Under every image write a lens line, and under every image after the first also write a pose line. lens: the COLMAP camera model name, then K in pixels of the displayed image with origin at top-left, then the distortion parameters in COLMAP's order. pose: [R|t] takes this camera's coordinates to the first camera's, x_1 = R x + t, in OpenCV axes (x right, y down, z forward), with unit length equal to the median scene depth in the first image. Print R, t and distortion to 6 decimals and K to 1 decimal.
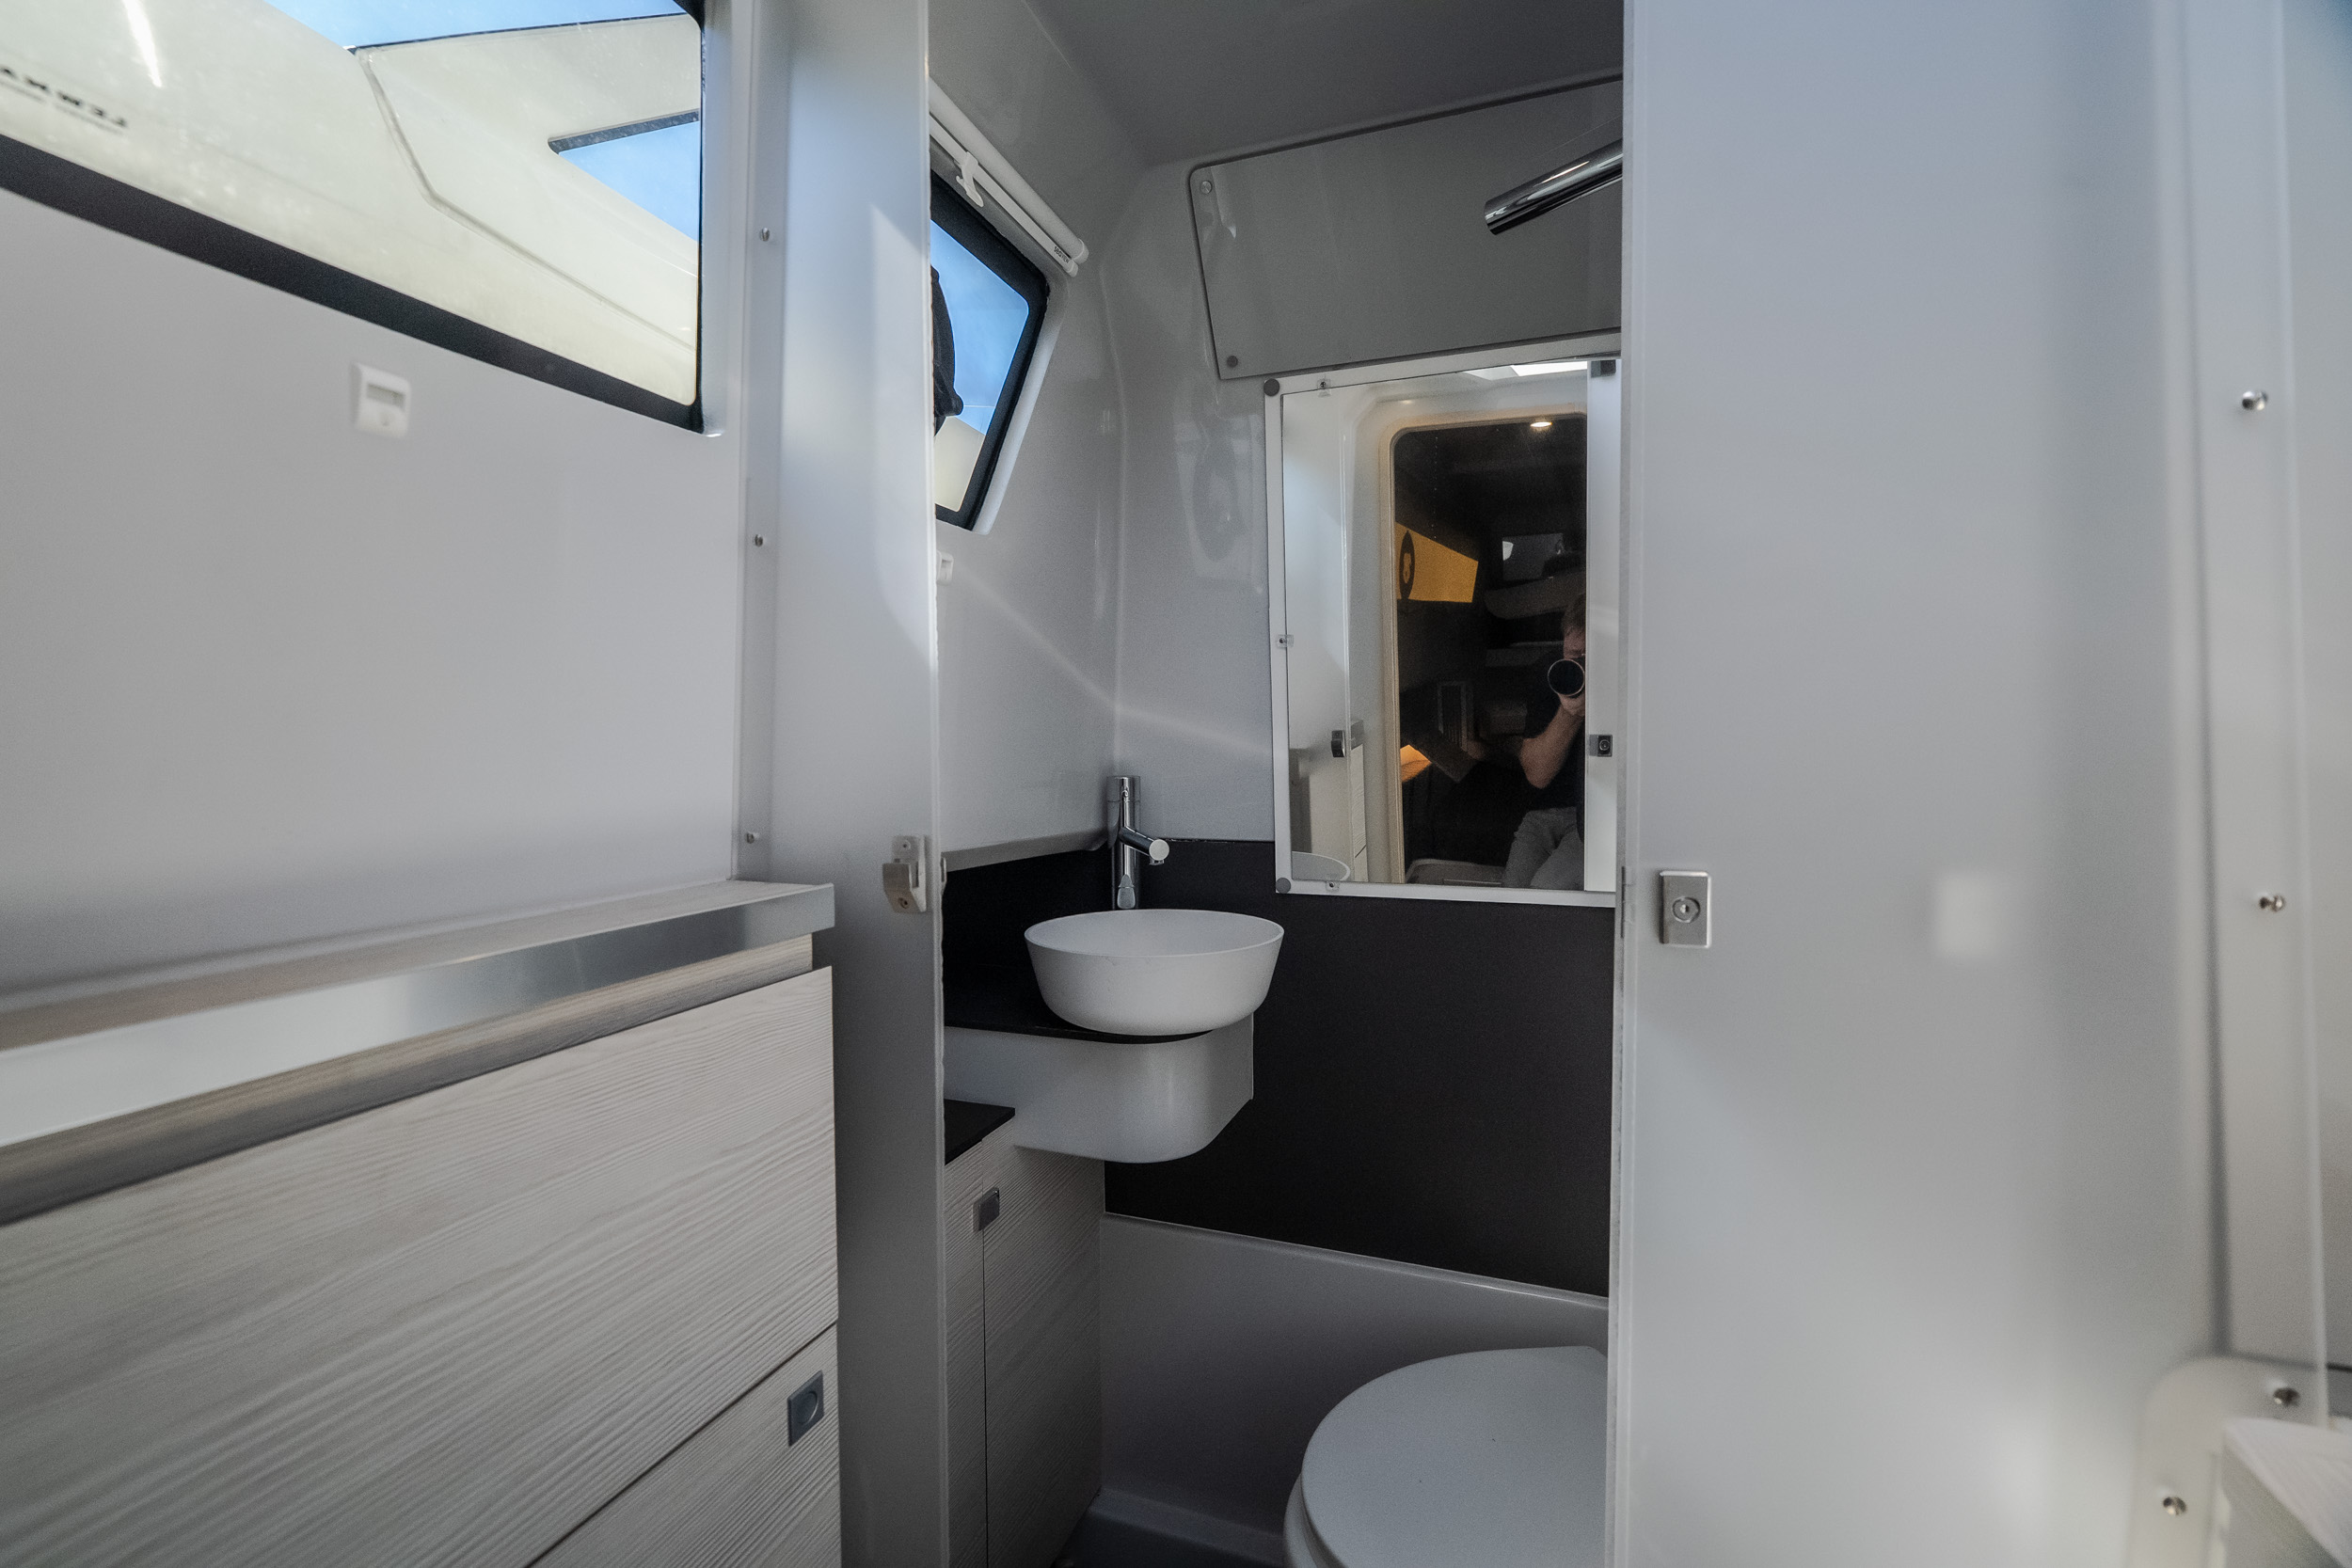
lens RADIAL K [[1051.8, 0, 1176.0], [0, 1051.8, 784.0], [0, 0, 1]] dist [-0.005174, 0.000327]
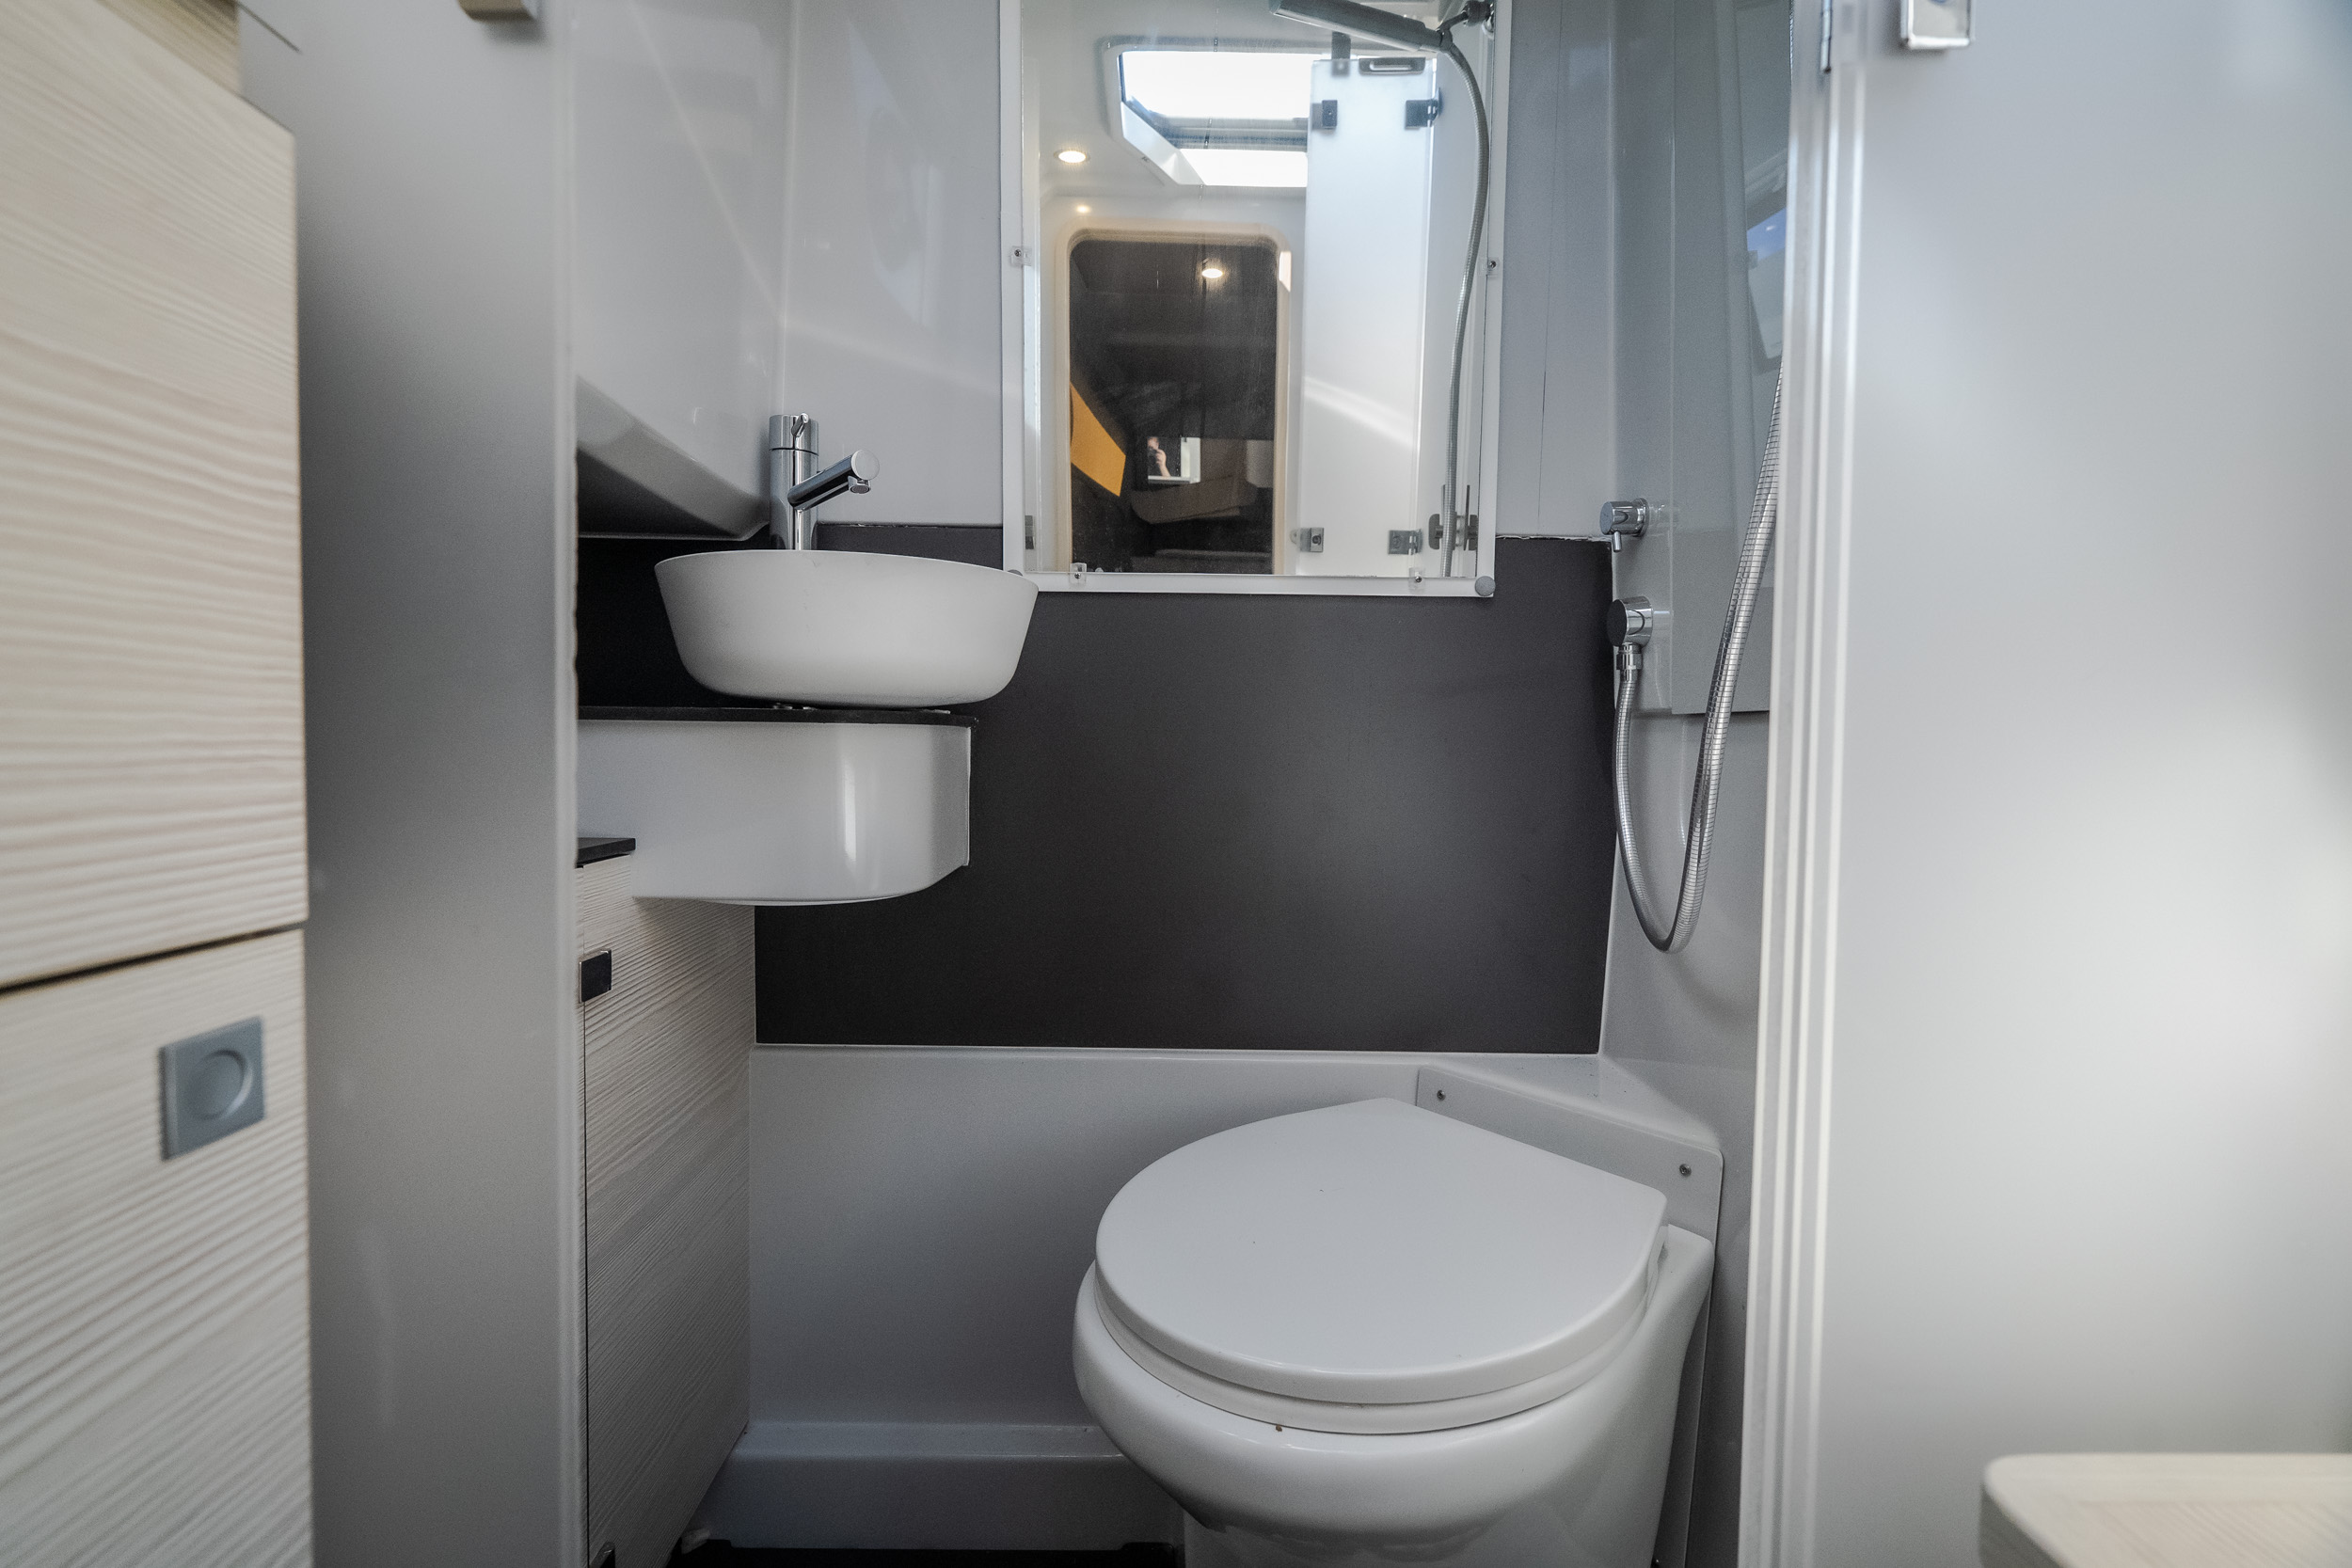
lens RADIAL K [[1051.8, 0, 1176.0], [0, 1051.8, 784.0], [0, 0, 1]] dist [-0.005174, 0.000327]
pose [[0.929015, 0.004238, 0.370018, -0.087248], [-0.005125, 0.999986, 0.001412, 0.288368], [-0.370006, -0.003208, 0.929024, 0.274067]]
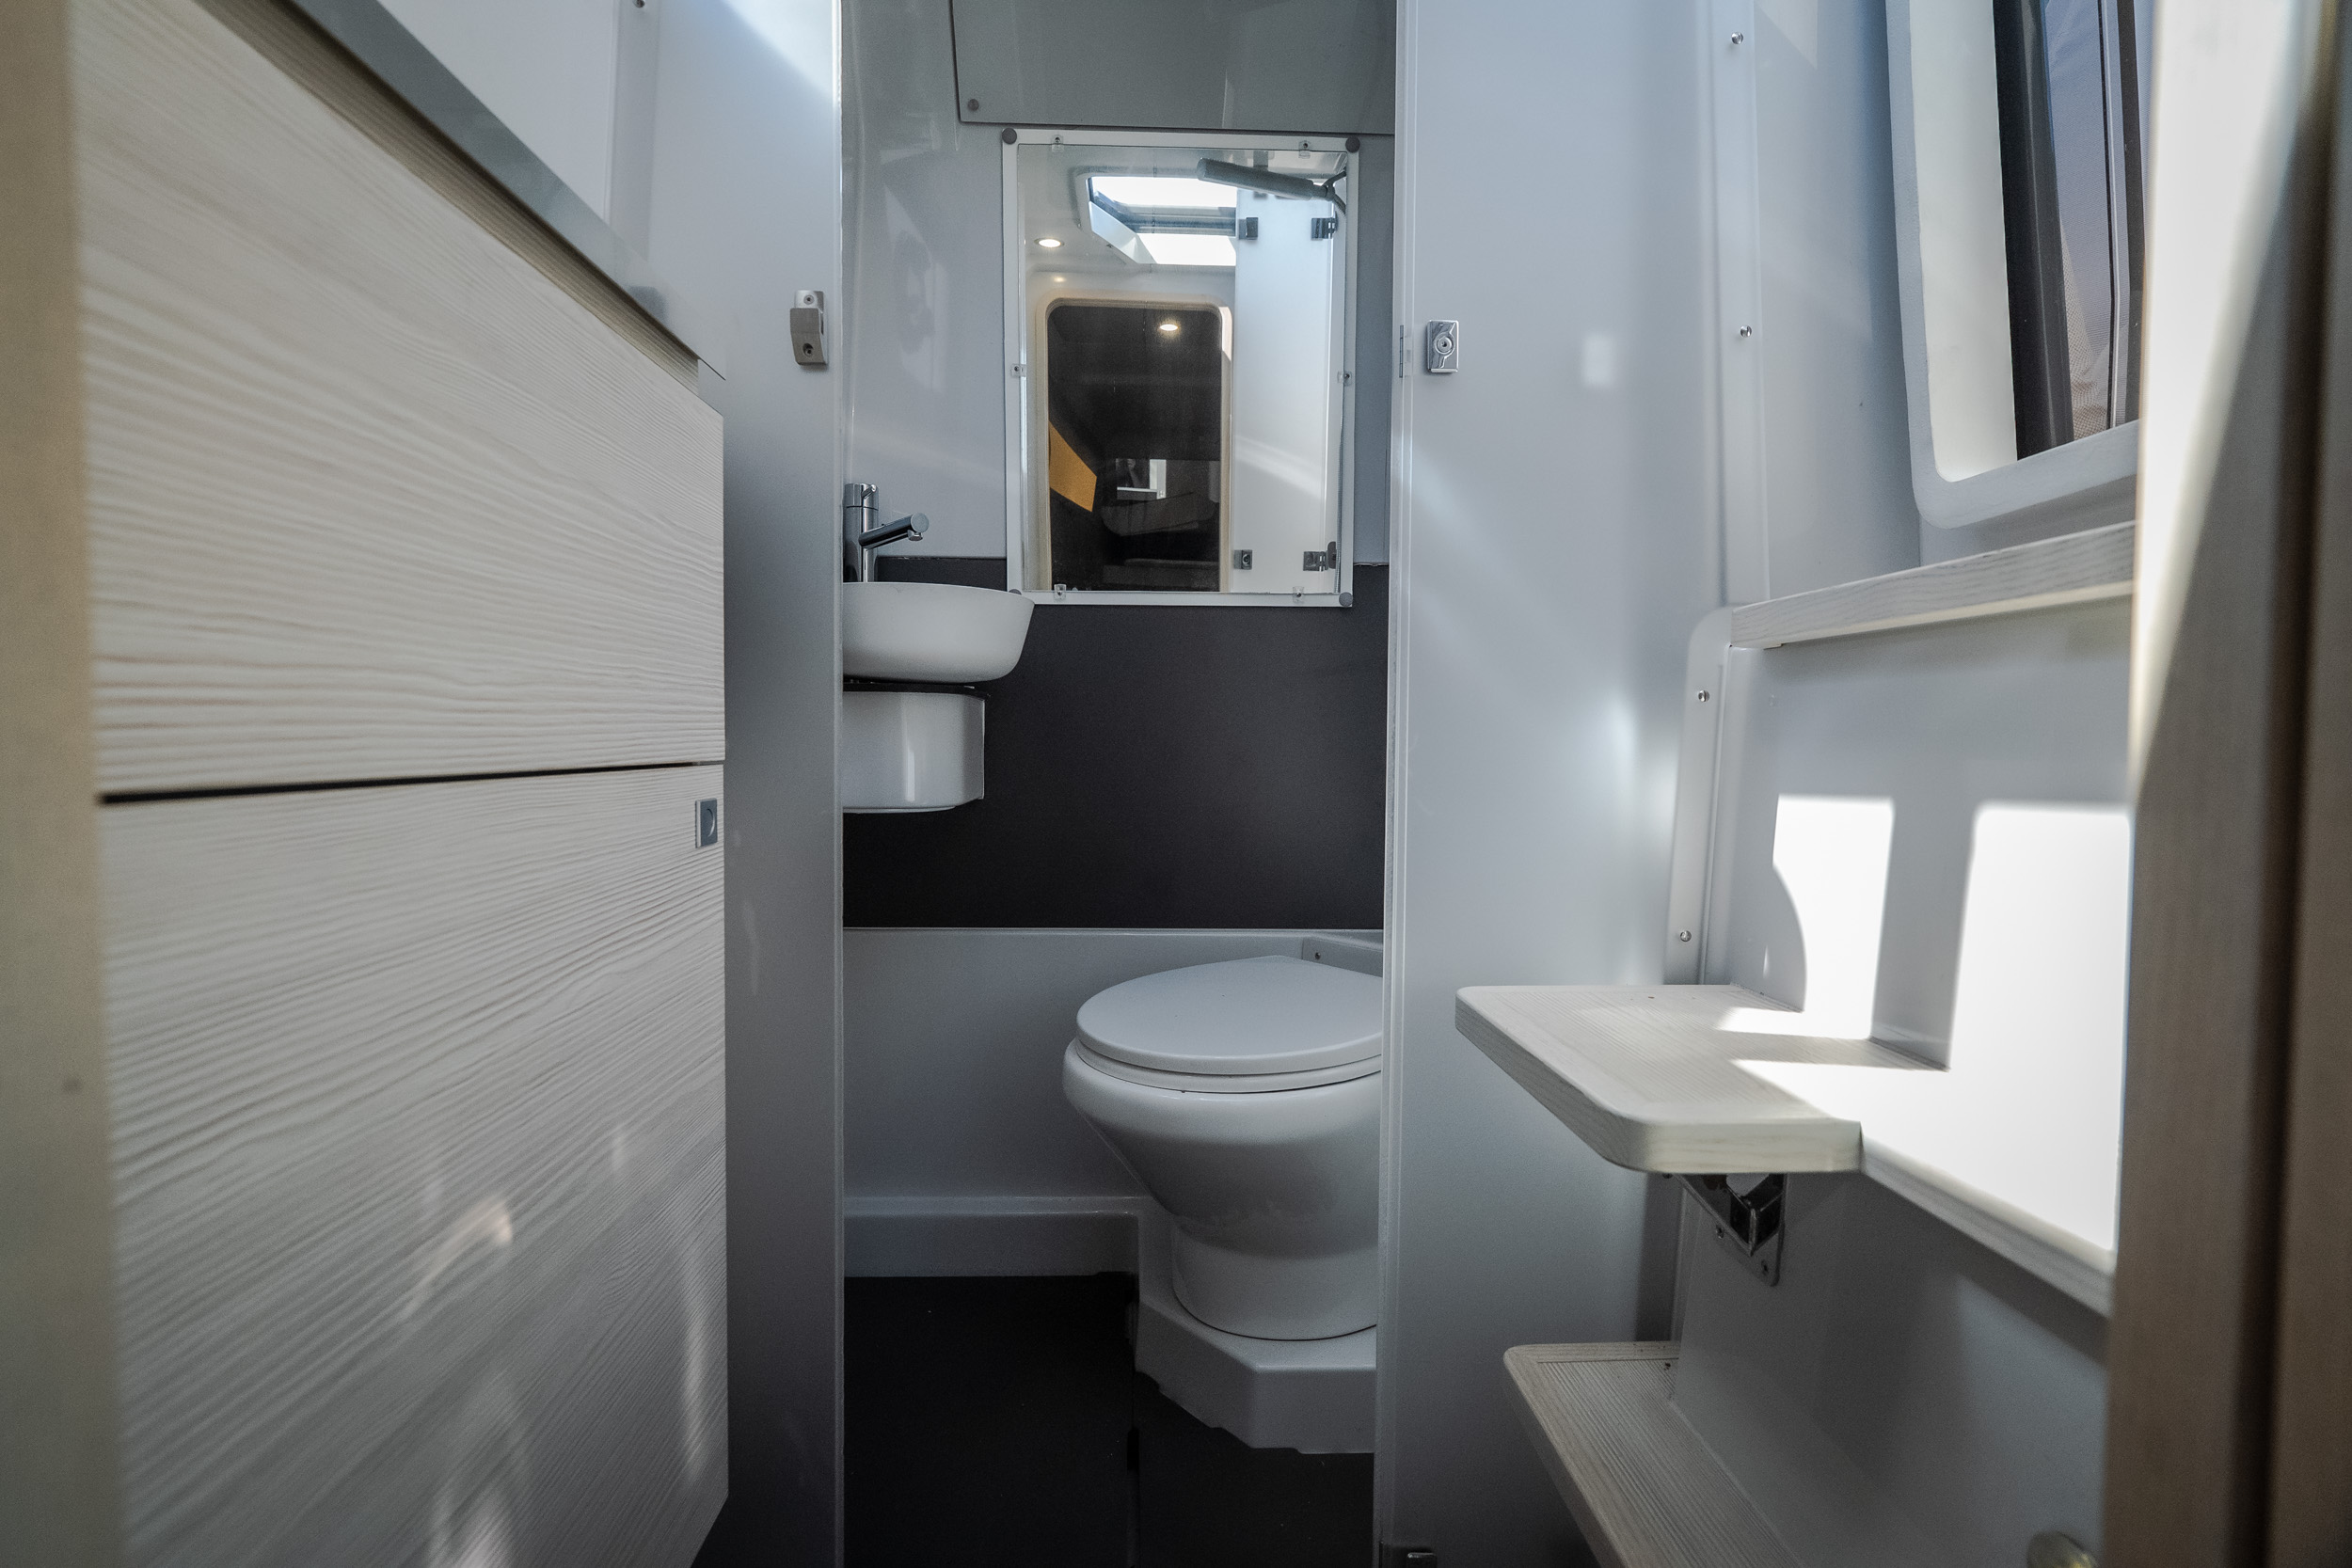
lens RADIAL K [[1051.8, 0, 1176.0], [0, 1051.8, 784.0], [0, 0, 1]] dist [-0.005174, 0.000327]
pose [[0.920871, -0.002707, 0.389858, -0.203723], [0.003458, 0.999993, -0.001225, 0.346375], [-0.389852, 0.002476, 0.920874, -0.094539]]
